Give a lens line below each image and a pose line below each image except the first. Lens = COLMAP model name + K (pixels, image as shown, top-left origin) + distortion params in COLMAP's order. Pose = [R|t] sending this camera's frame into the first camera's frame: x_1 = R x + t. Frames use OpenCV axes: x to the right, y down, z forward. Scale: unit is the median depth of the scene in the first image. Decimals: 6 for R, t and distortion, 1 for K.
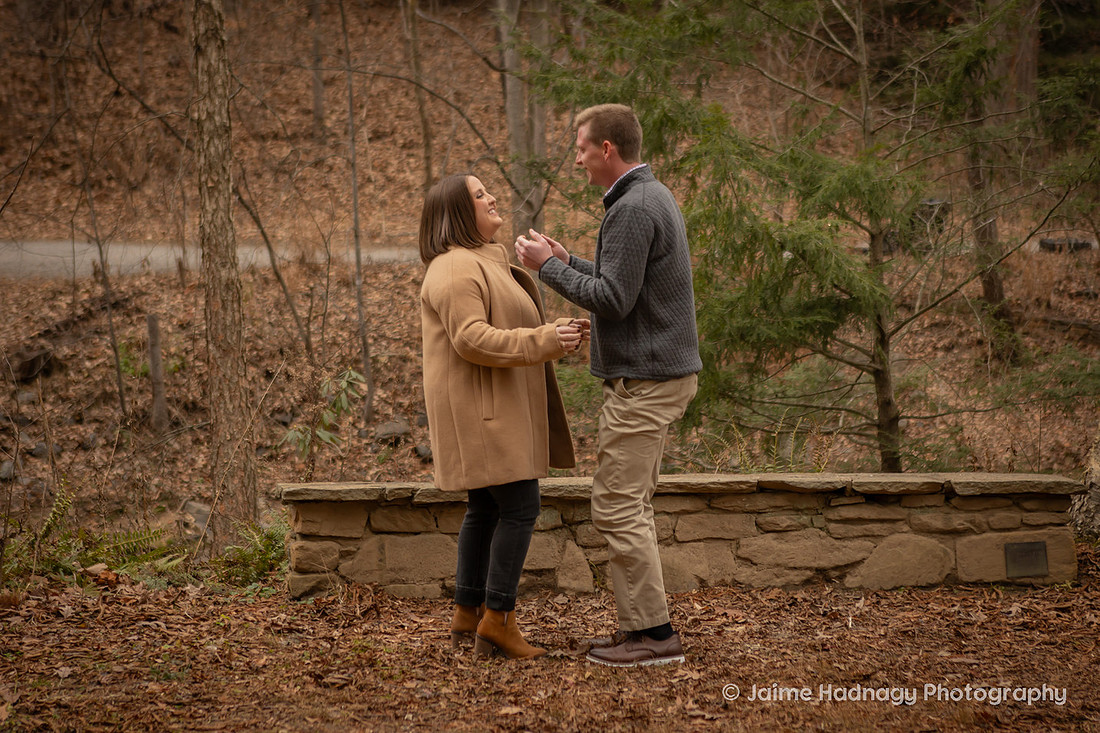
lens RADIAL K [[1972.6, 0, 577.5], [0, 1972.6, 300.5], [0, 0, 1]] dist [0.086593, -0.009688]
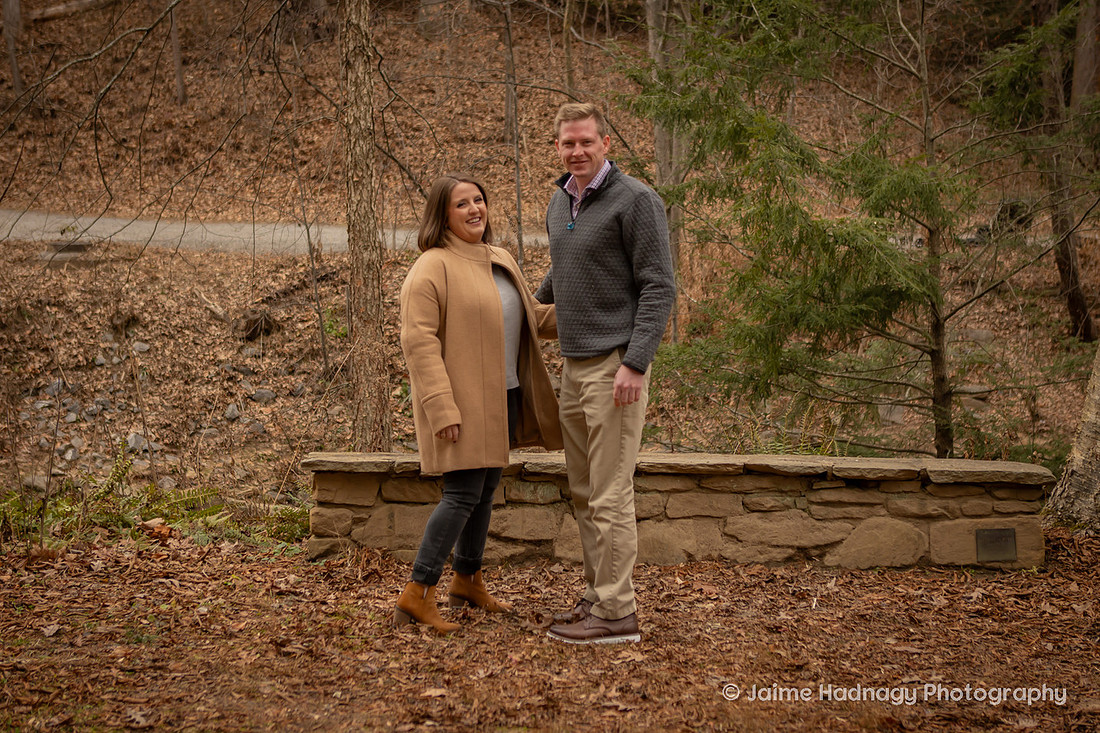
lens RADIAL K [[1645.4, 0, 556.1], [0, 1645.4, 304.2], [0, 0, 1]] dist [-0.017915, 0.090331]
pose [[0.994677, 0.018977, -0.101277, 0.078849], [-0.017328, 0.999703, 0.017141, -0.008350], [0.101572, -0.015295, 0.994711, 0.107701]]
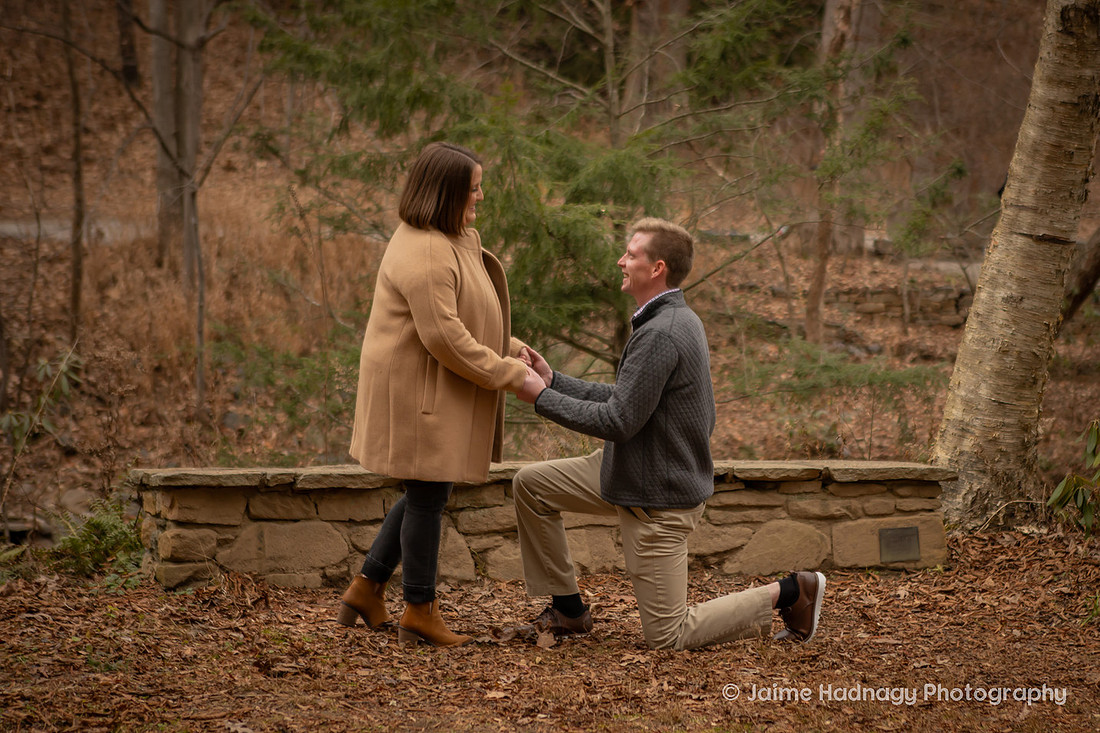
lens RADIAL K [[2071.8, 0, 605.3], [0, 2071.8, 334.3], [0, 0, 1]] dist [0.098507, -0.019991]
pose [[0.981304, 0.015958, 0.191802, -0.127125], [-0.020278, 0.999583, 0.020581, 0.003740], [-0.191394, -0.024085, 0.981218, -0.014680]]
